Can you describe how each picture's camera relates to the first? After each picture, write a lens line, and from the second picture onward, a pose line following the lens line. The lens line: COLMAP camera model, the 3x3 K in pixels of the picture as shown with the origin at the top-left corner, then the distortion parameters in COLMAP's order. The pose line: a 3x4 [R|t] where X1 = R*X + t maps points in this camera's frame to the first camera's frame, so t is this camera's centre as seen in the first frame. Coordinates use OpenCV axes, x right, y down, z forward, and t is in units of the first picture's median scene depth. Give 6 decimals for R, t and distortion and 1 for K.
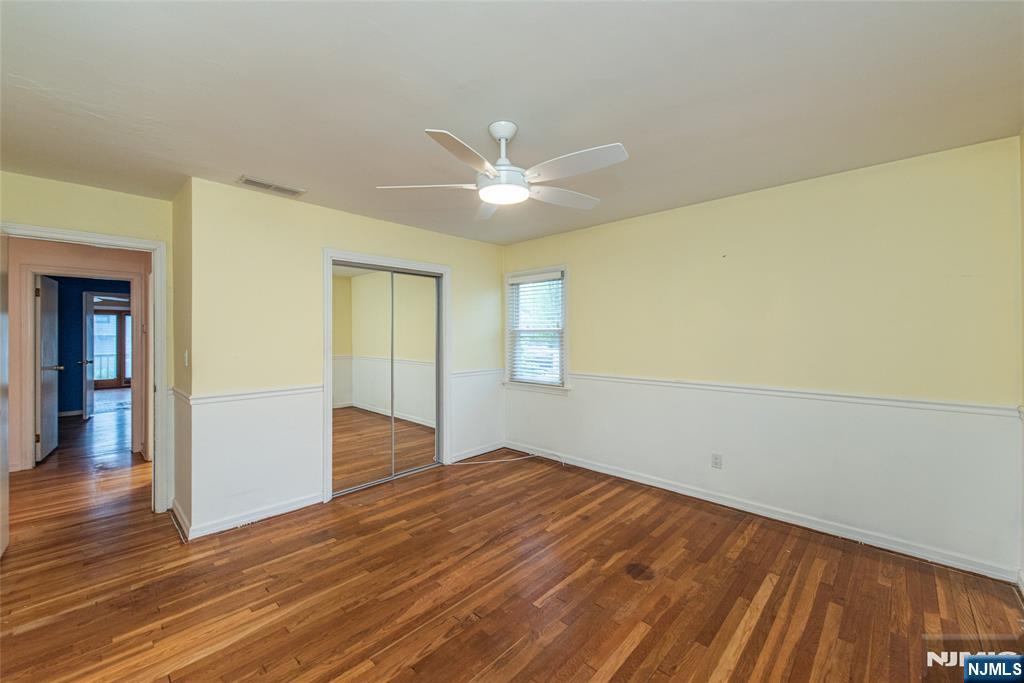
lens RADIAL K [[411.9, 0, 510.5], [0, 411.9, 337.1], [0, 0, 1]] dist [0.006611, -0.003919]
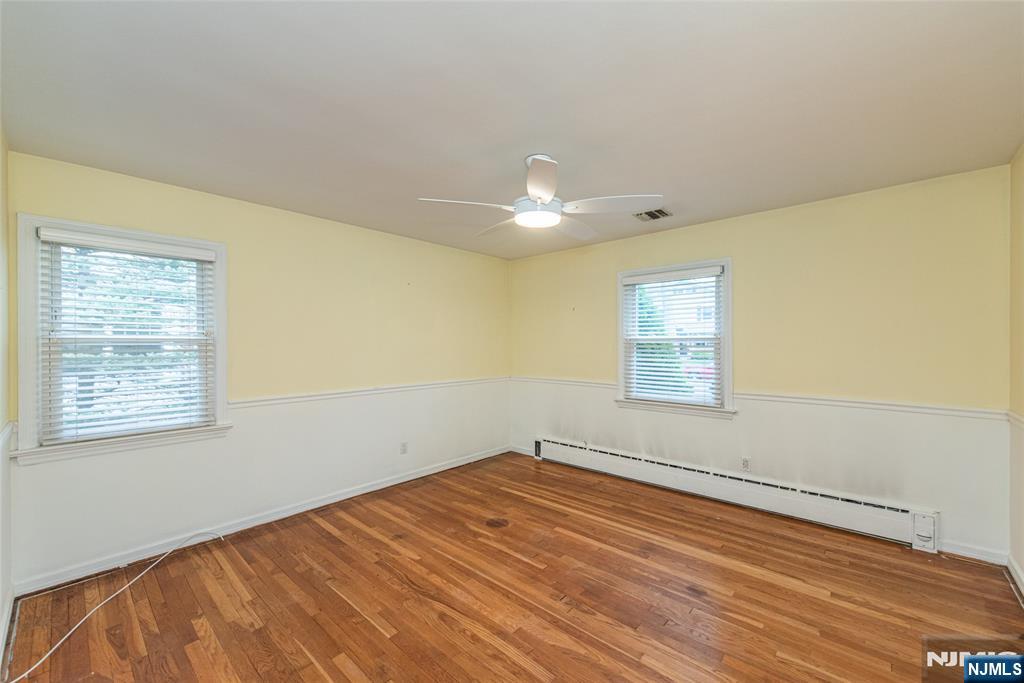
lens RADIAL K [[411.9, 0, 510.2], [0, 411.9, 340.2], [0, 0, 1]] dist [0.006611, -0.003919]
pose [[-0.032340, 0.006846, 0.999453, -0.813842], [0.014935, 0.999868, -0.006365, -0.002331], [-0.999365, 0.014721, -0.032438, 0.808579]]
